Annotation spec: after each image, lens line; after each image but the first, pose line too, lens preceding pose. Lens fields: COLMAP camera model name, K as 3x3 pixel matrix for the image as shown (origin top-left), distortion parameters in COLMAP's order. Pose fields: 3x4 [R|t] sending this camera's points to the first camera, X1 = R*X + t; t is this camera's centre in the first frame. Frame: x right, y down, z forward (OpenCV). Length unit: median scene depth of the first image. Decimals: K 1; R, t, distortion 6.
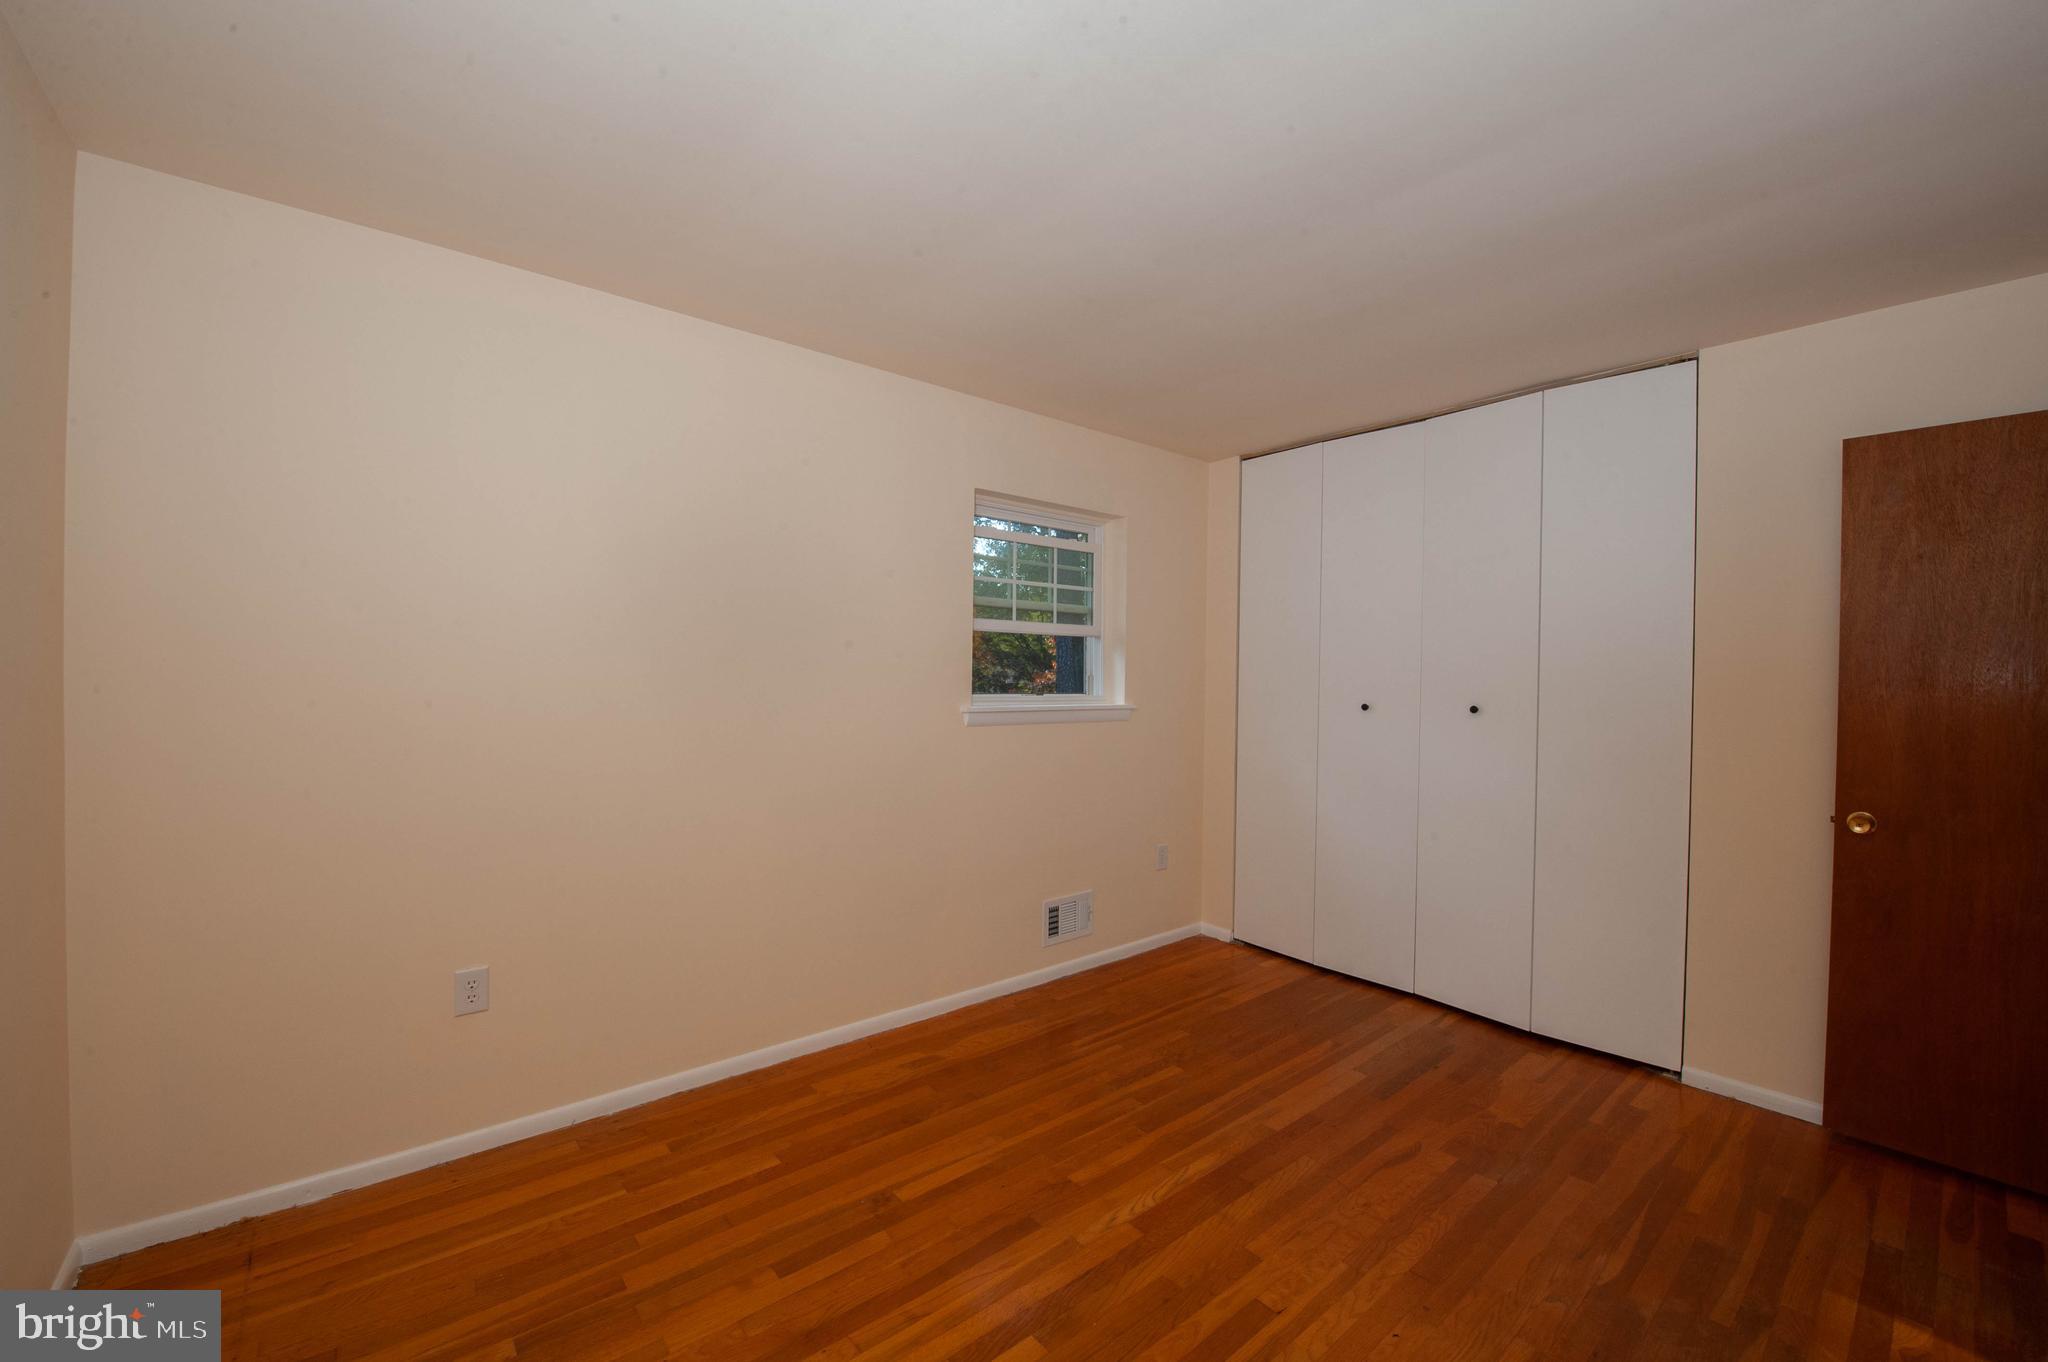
lens RADIAL K [[817.4, 0, 1026.2], [0, 817.4, 670.9], [0, 0, 1]] dist [-0.009605, -0.000232]
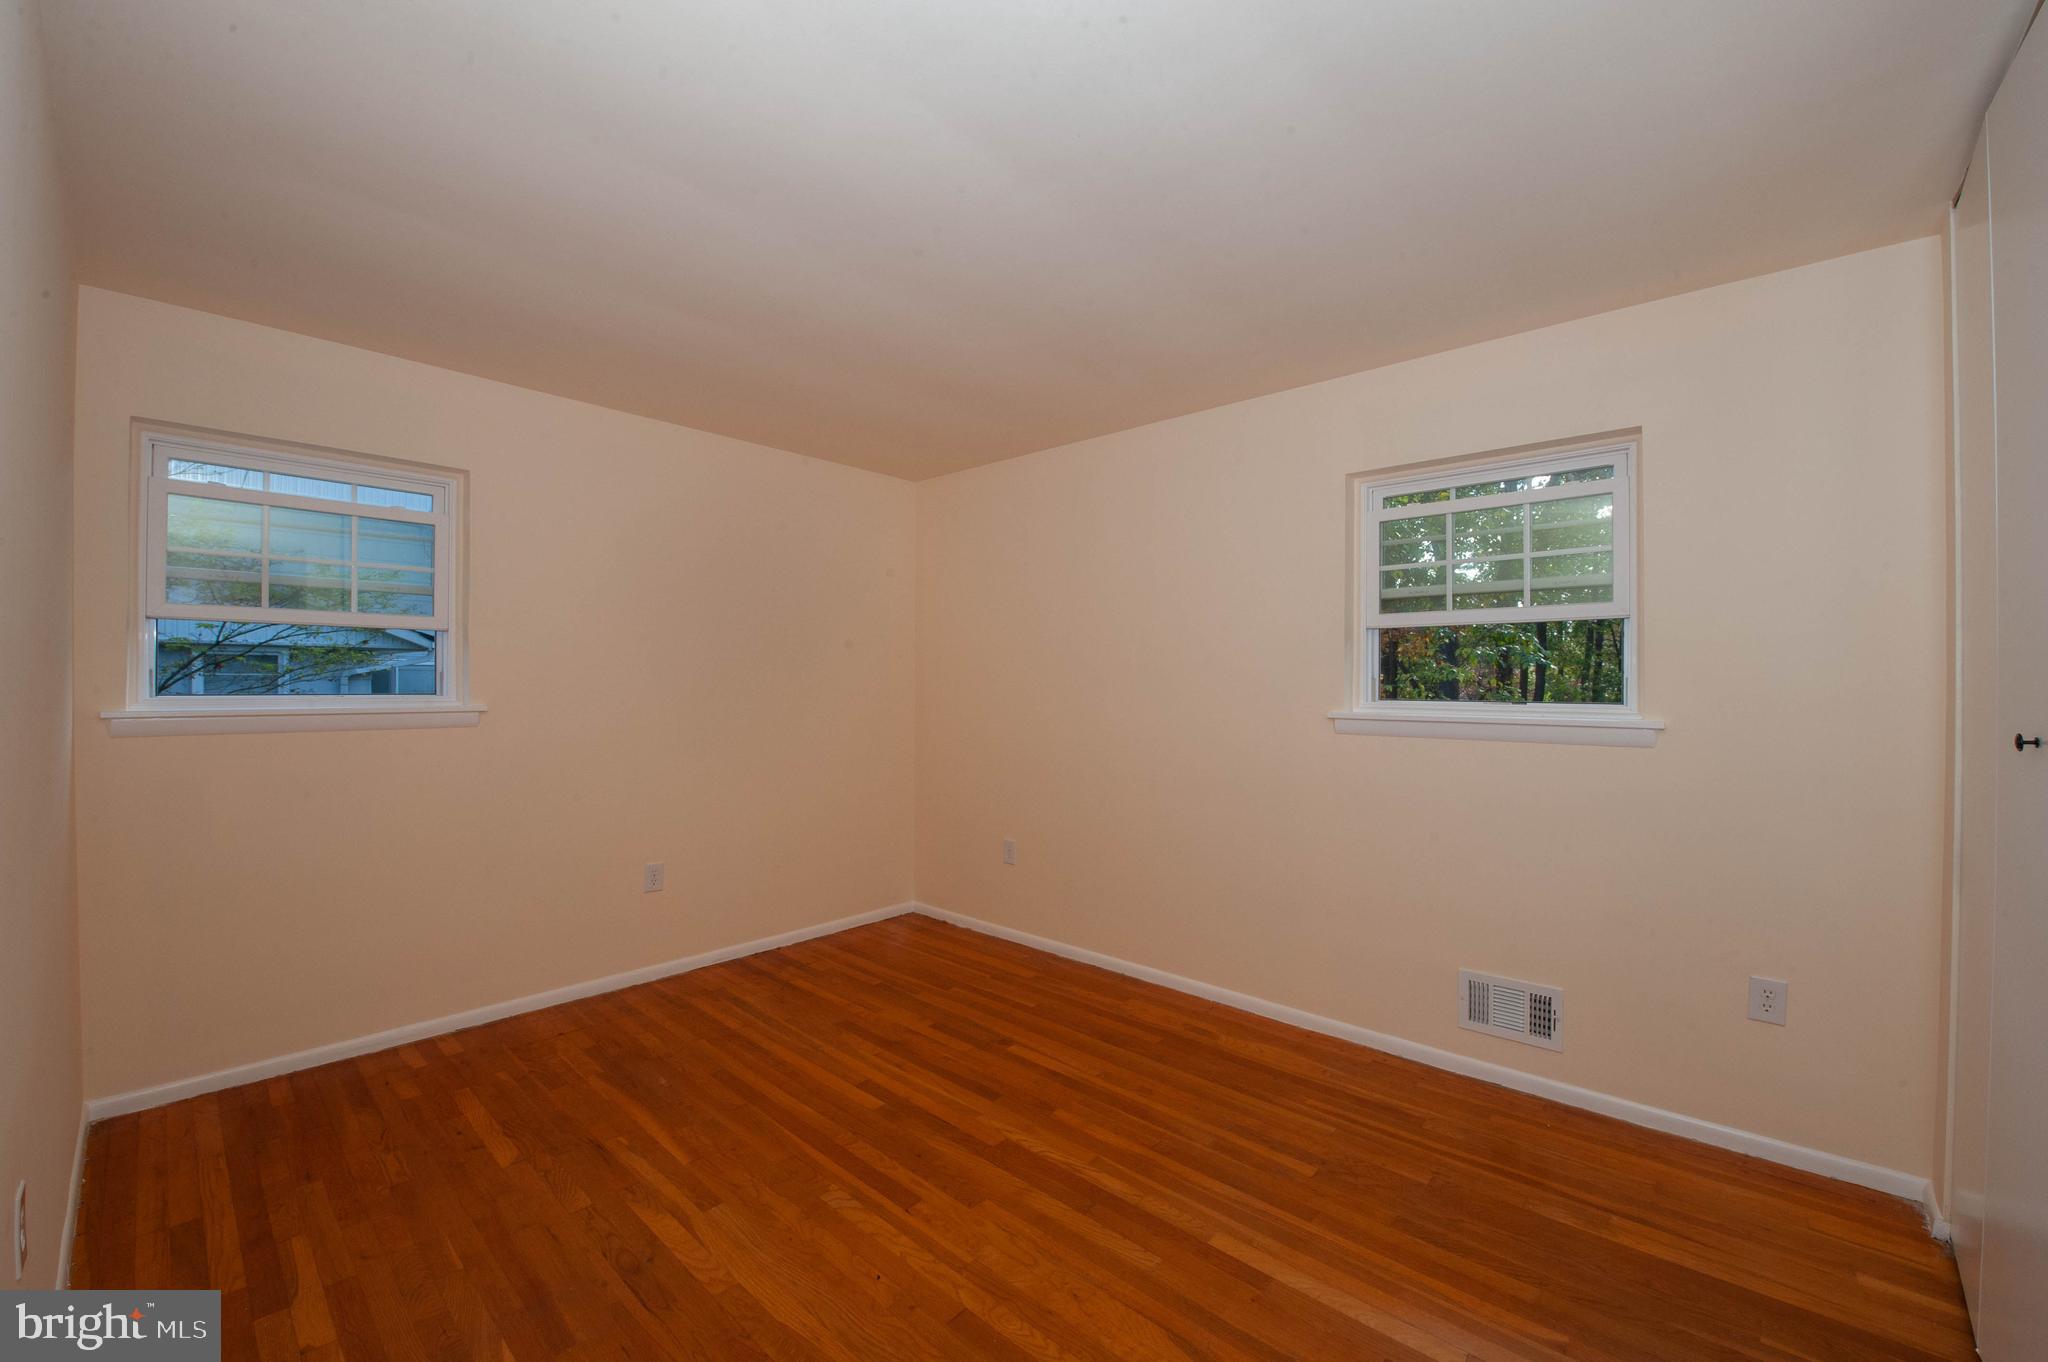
lens RADIAL K [[817.4, 0, 1041.3], [0, 817.4, 687.8], [0, 0, 1]] dist [-0.009605, -0.000232]
pose [[0.142046, -0.012290, -0.989784, 1.089919], [0.003241, 0.999923, -0.011951, 0.035001], [0.989855, -0.001510, 0.142075, 0.738309]]
